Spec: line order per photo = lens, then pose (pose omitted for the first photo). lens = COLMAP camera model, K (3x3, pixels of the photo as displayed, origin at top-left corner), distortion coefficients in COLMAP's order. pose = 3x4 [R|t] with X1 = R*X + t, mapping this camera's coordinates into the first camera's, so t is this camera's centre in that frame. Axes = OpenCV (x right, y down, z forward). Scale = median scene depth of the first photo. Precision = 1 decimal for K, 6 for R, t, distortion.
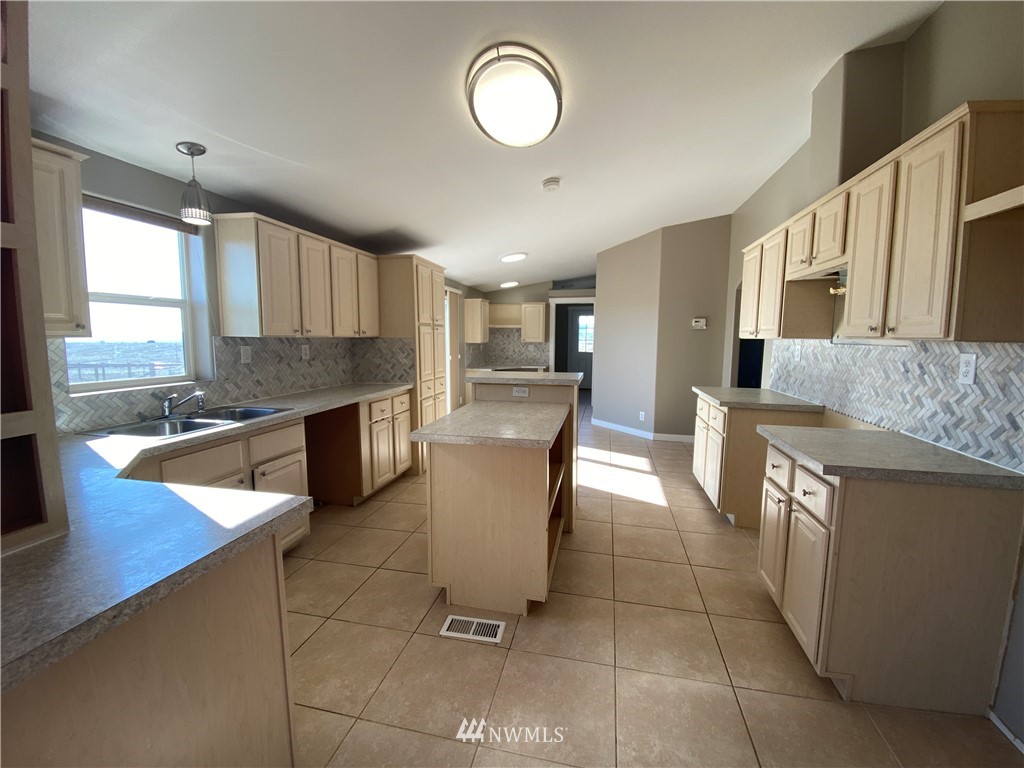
lens RADIAL K [[426.0, 0, 512.0], [0, 426.0, 384.0], [0, 0, 1]] dist [-0.026038, -0.000446]
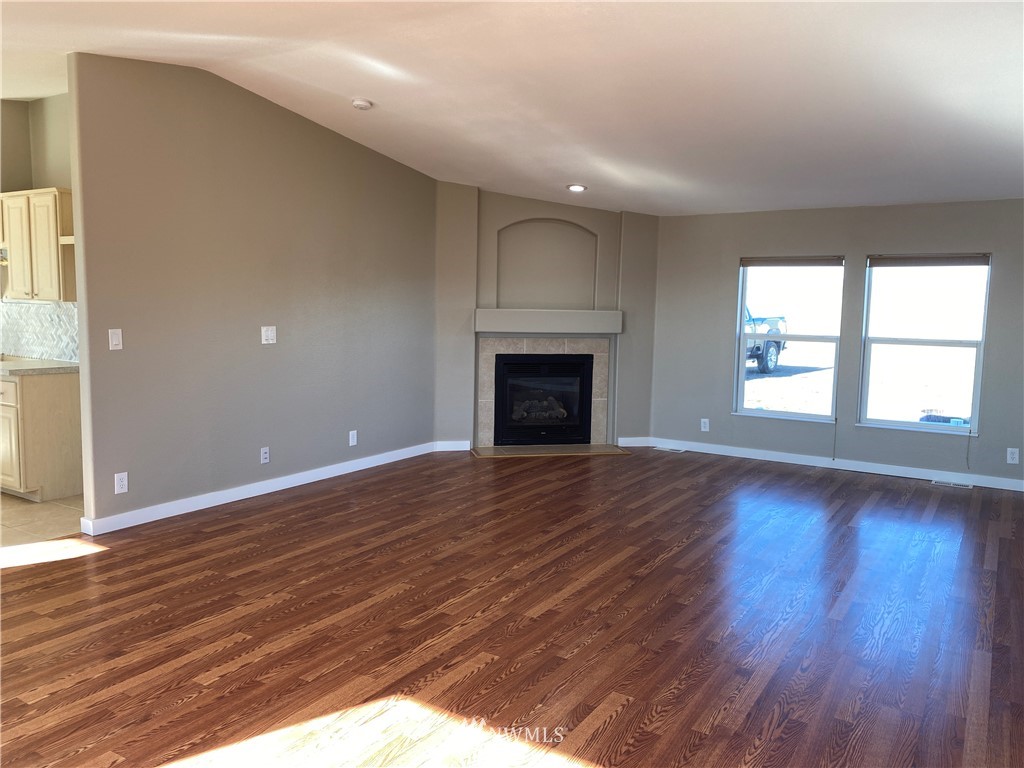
lens RADIAL K [[794.4, 0, 512.0], [0, 794.4, 384.0], [0, 0, 1]] dist [0.004159, -0.000116]
pose [[0.339893, -0.092894, 0.935865, -0.454461], [0.085621, 0.994034, 0.067572, 0.054109], [-0.936558, 0.057163, 0.345819, -0.580008]]
